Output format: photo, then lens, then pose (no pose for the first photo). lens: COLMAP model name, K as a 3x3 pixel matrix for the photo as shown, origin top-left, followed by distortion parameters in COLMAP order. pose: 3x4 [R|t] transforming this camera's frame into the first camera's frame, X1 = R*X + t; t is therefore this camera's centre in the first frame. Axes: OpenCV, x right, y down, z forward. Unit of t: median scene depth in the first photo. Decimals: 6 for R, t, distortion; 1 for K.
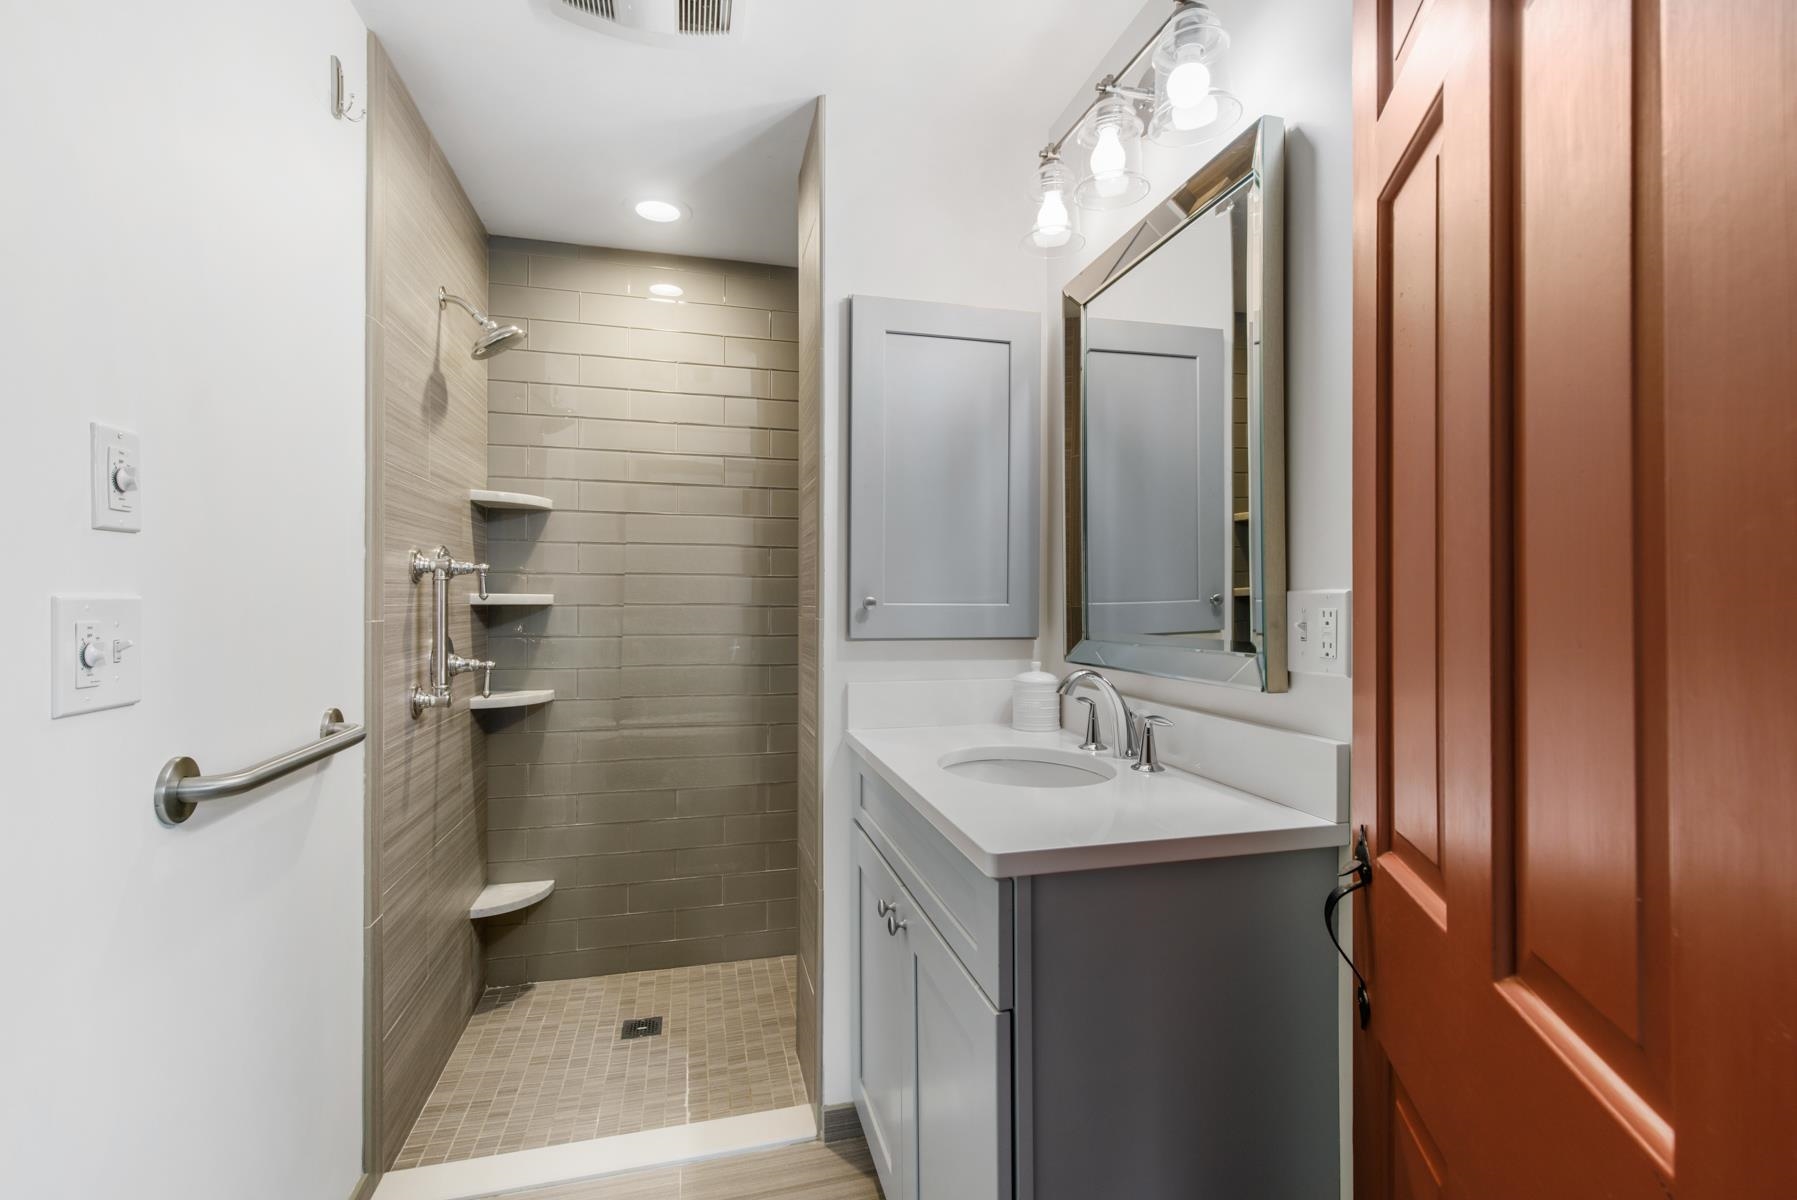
lens RADIAL K [[813.4, 0, 878.2], [0, 813.4, 580.4], [0, 0, 1]] dist [0.008393, 0.000079]
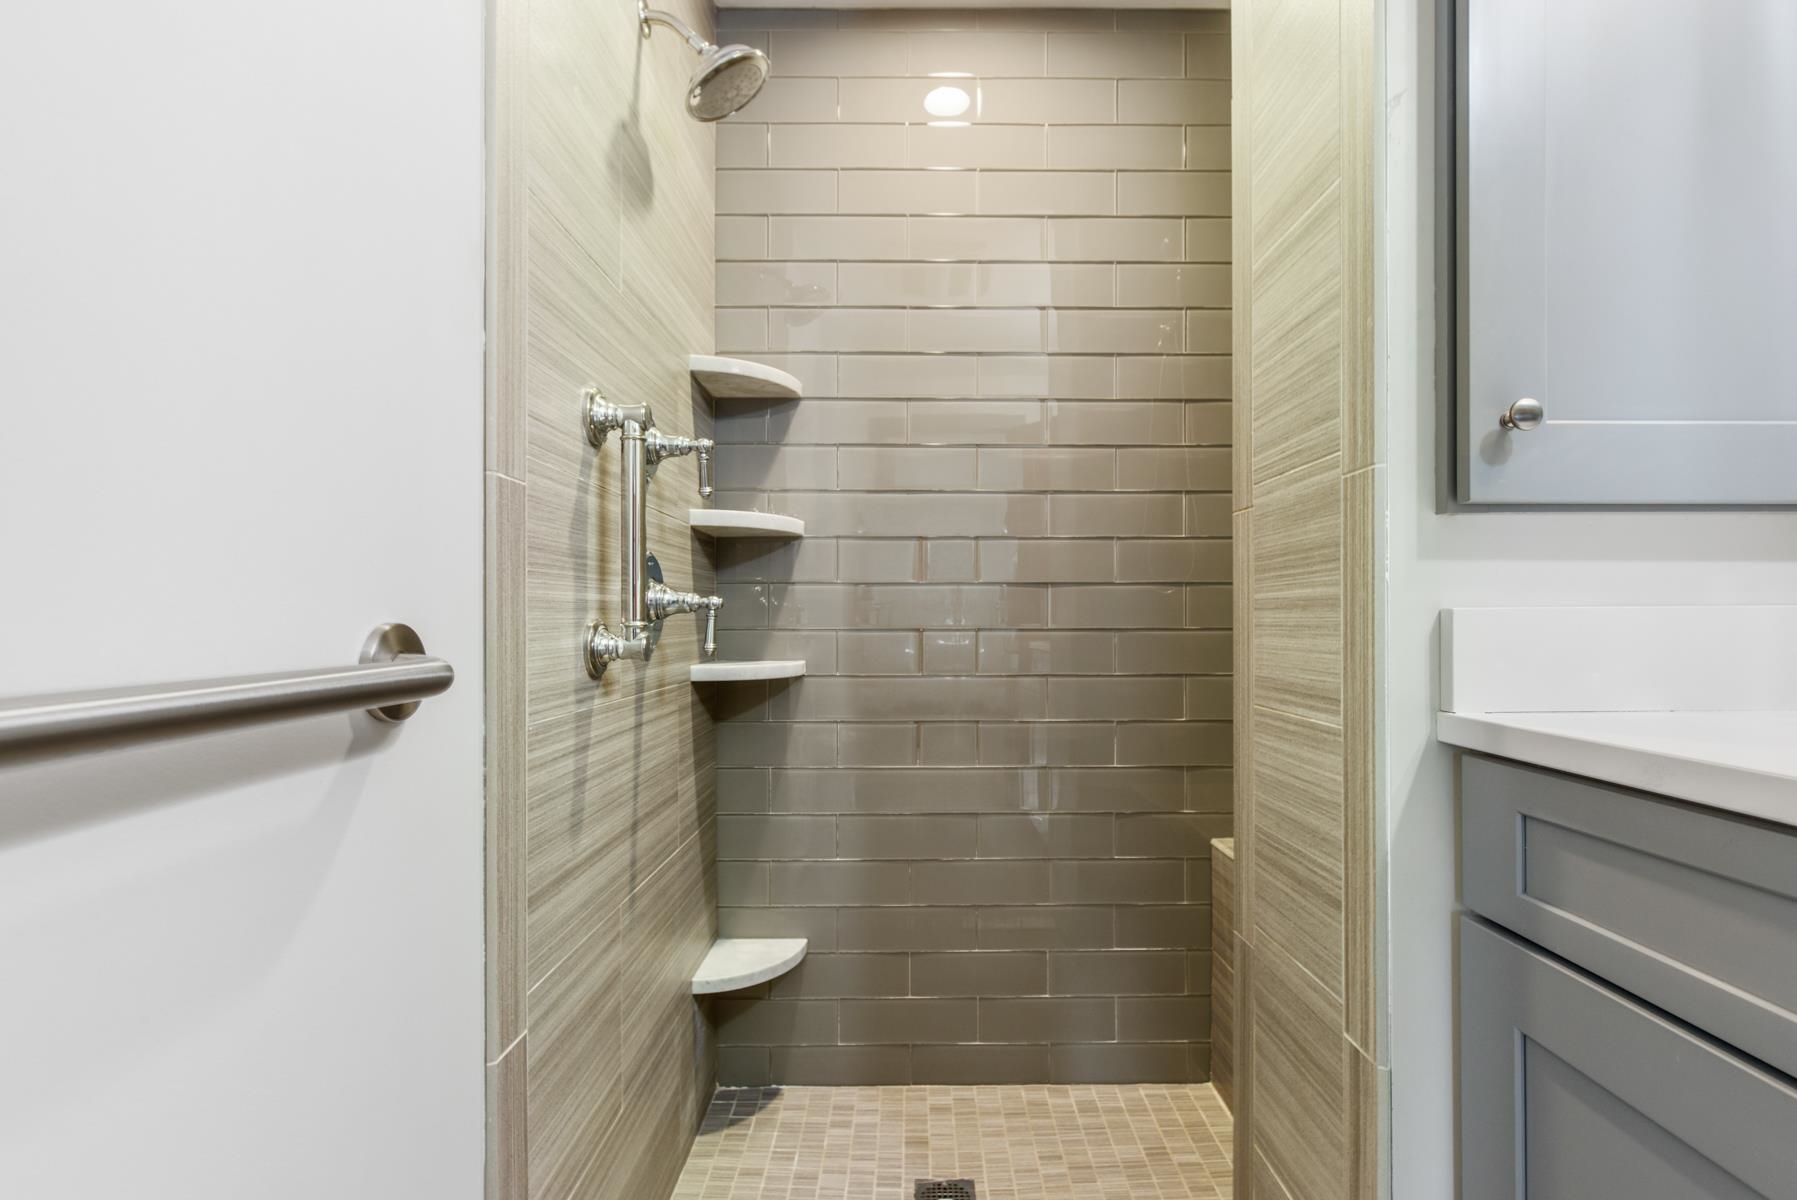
lens RADIAL K [[811.6, 0, 908.4], [0, 811.6, 587.8], [0, 0, 1]] dist [0.005467, 0.000035]
pose [[0.973698, -0.010489, -0.227601, -0.172753], [0.006867, 0.999837, -0.016702, 0.093297], [0.227739, 0.014699, 0.973611, 0.387914]]
